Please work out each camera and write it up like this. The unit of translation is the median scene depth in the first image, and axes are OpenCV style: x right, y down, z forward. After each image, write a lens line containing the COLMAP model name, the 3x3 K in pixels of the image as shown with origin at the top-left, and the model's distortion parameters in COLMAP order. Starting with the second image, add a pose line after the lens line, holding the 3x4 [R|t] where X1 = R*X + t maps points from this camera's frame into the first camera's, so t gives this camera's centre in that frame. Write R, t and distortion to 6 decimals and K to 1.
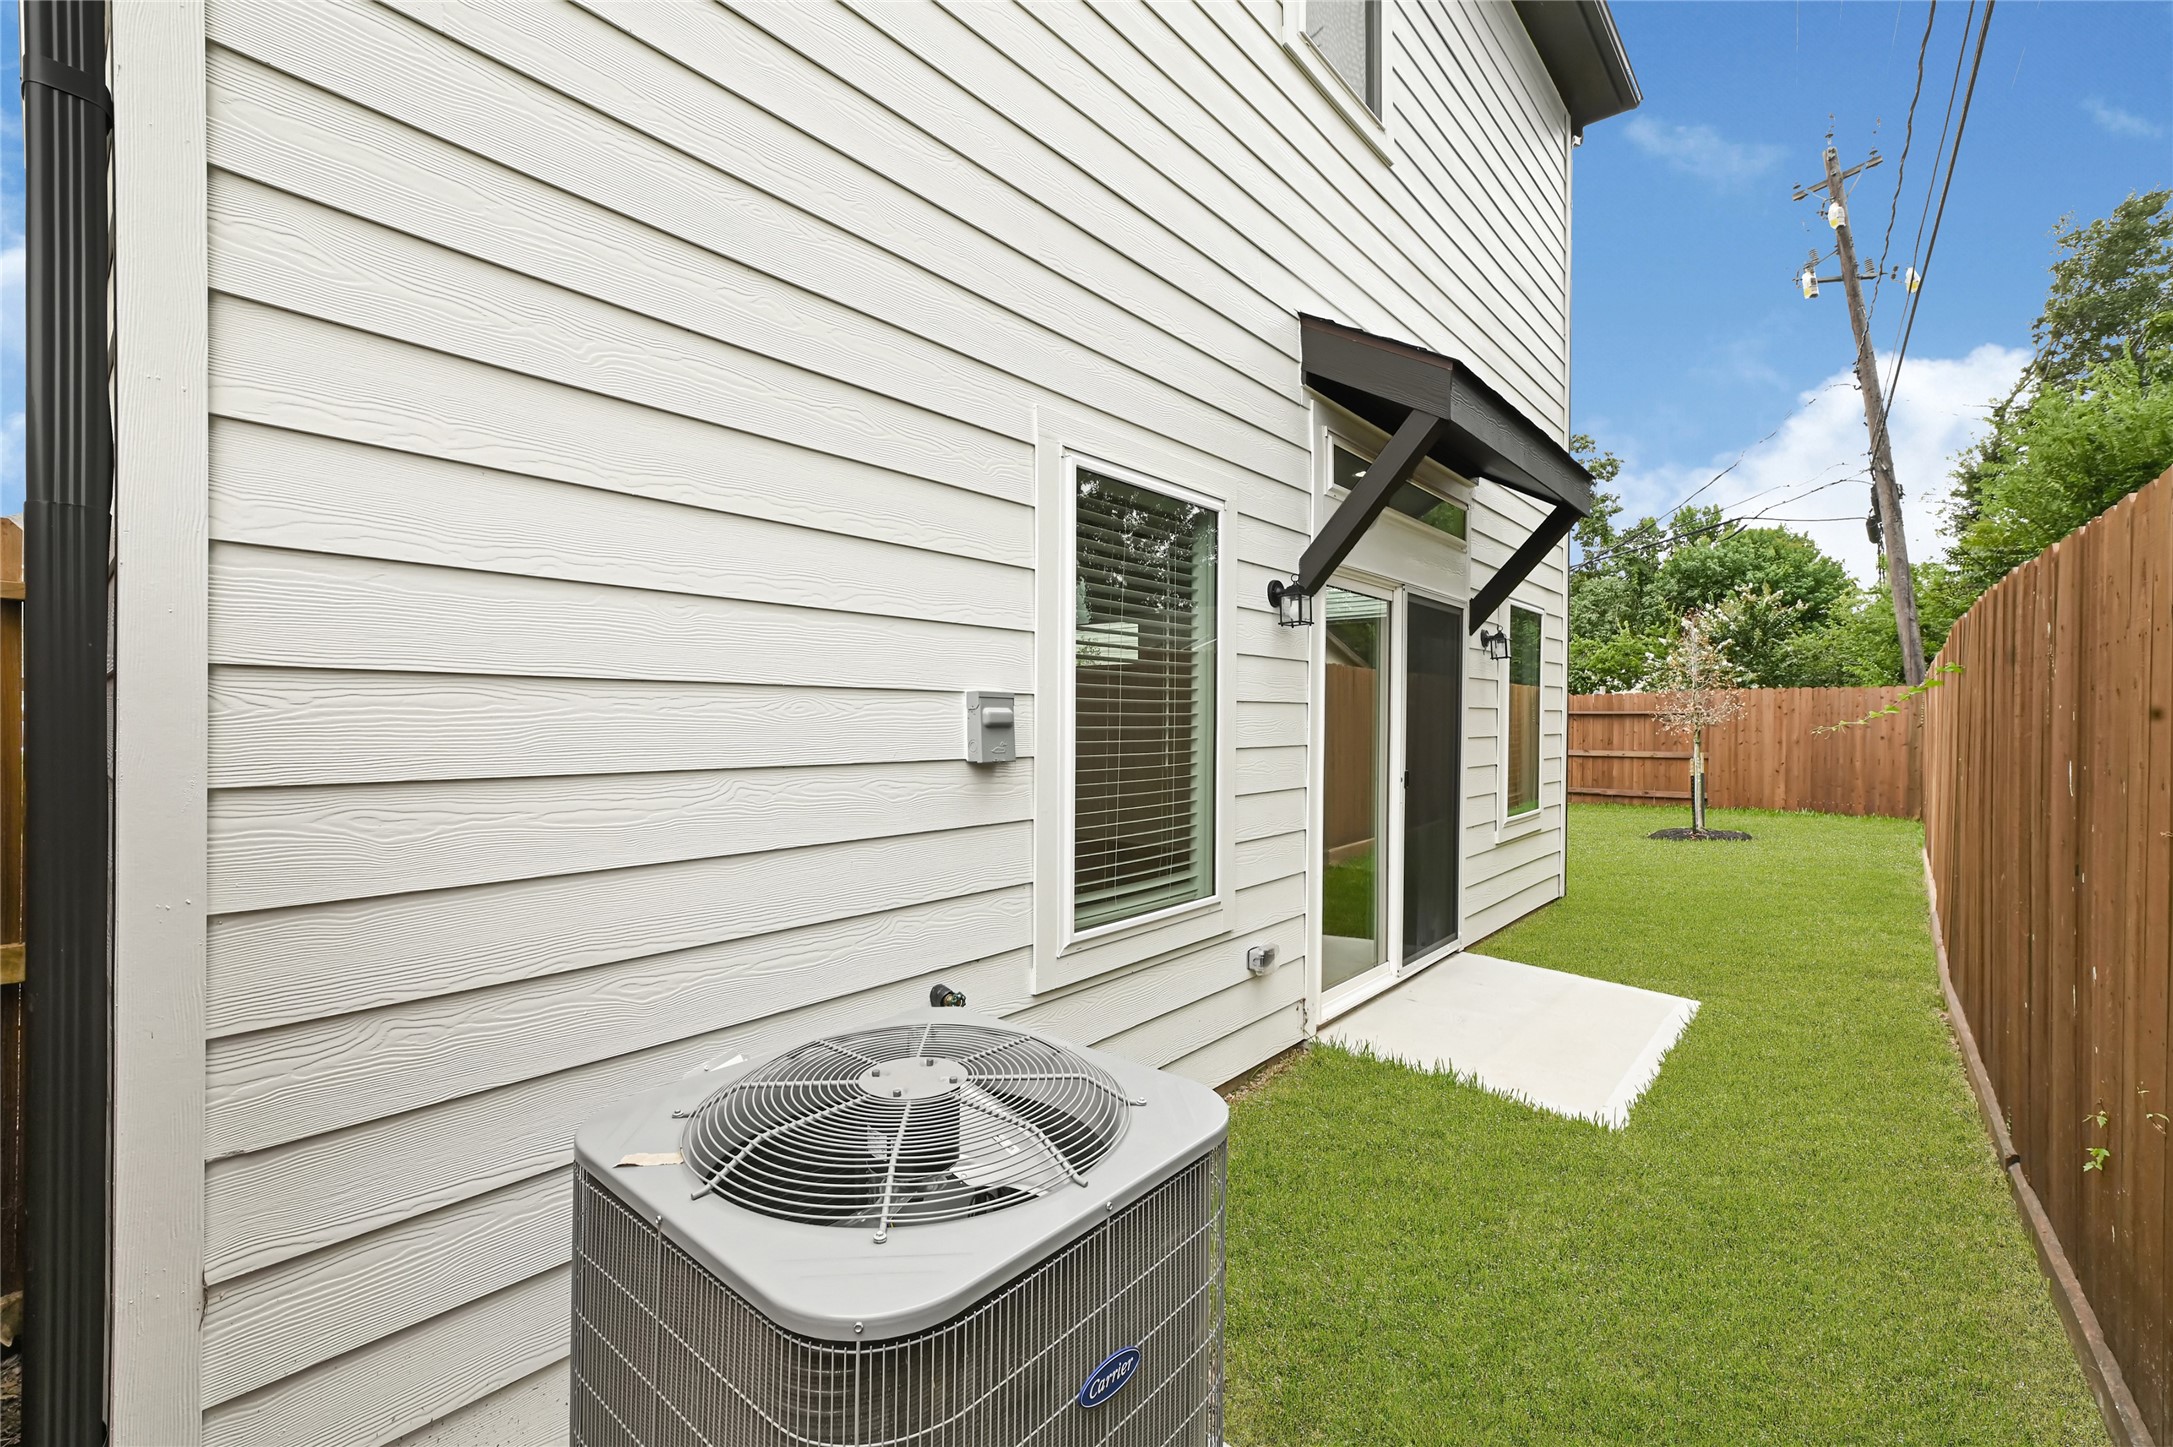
lens RADIAL K [[879.2, 0, 1084.9], [0, 879.2, 728.1], [0, 0, 1]] dist [-0.000237, 0.000104]
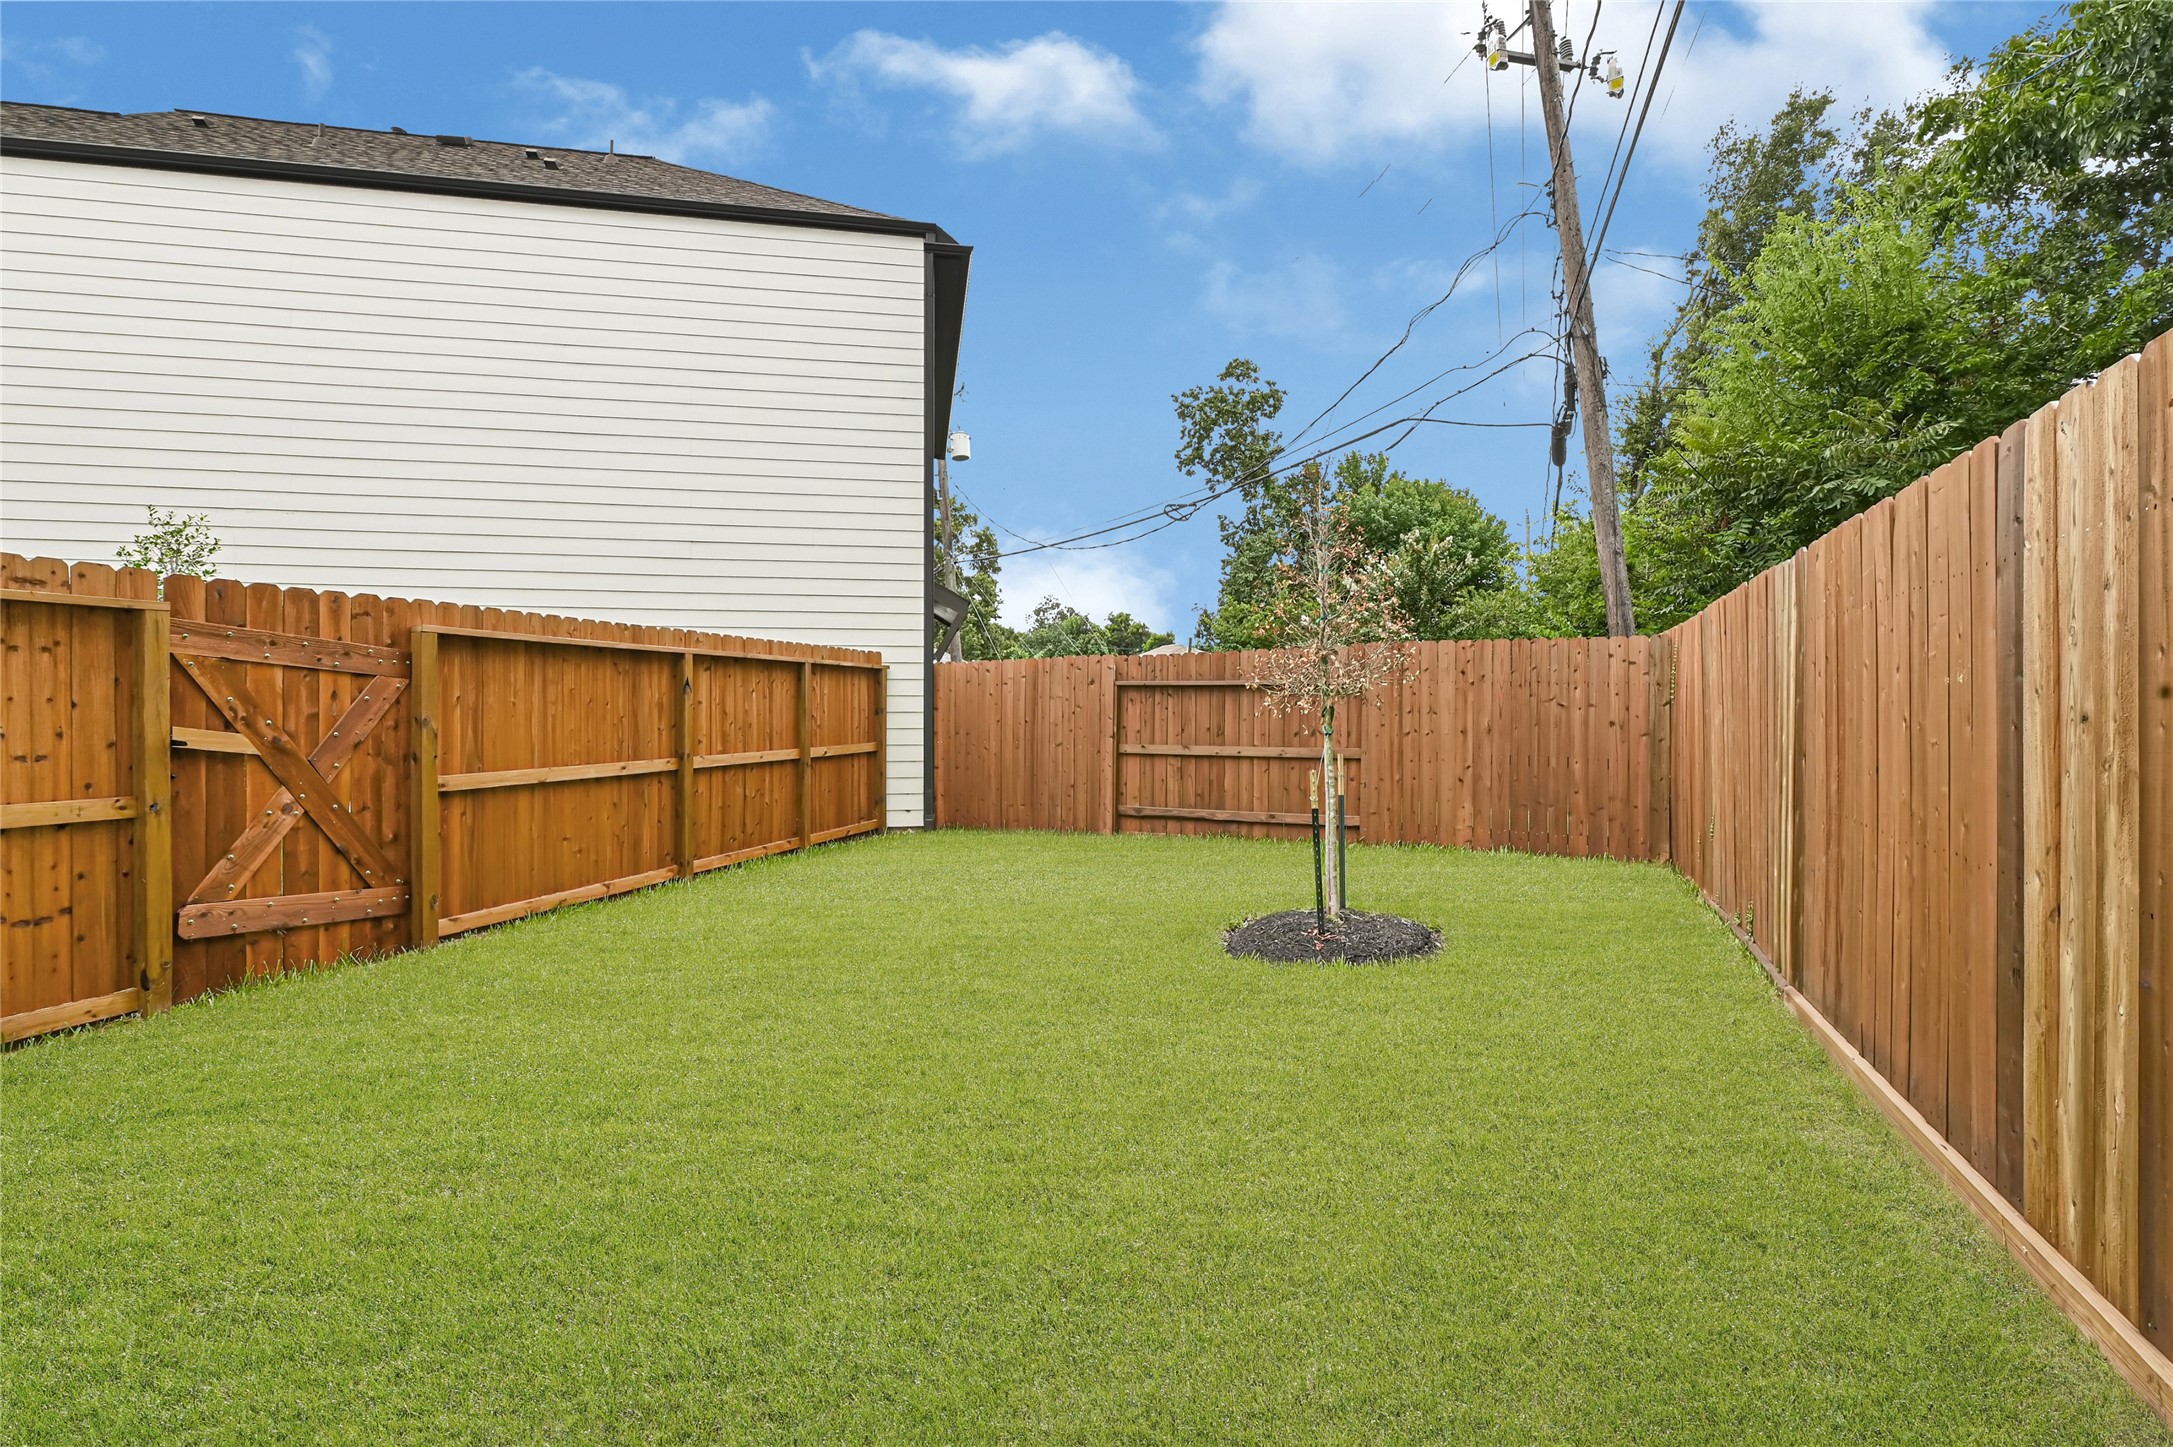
lens RADIAL K [[879.2, 0, 1087.4], [0, 879.2, 718.7], [0, 0, 1]] dist [-0.000237, 0.000104]
pose [[0.956993, 0.000607, 0.290110, 0.334454], [-0.000456, 1.000000, -0.000589, 0.007448], [-0.290111, 0.000431, 0.956993, 0.450864]]
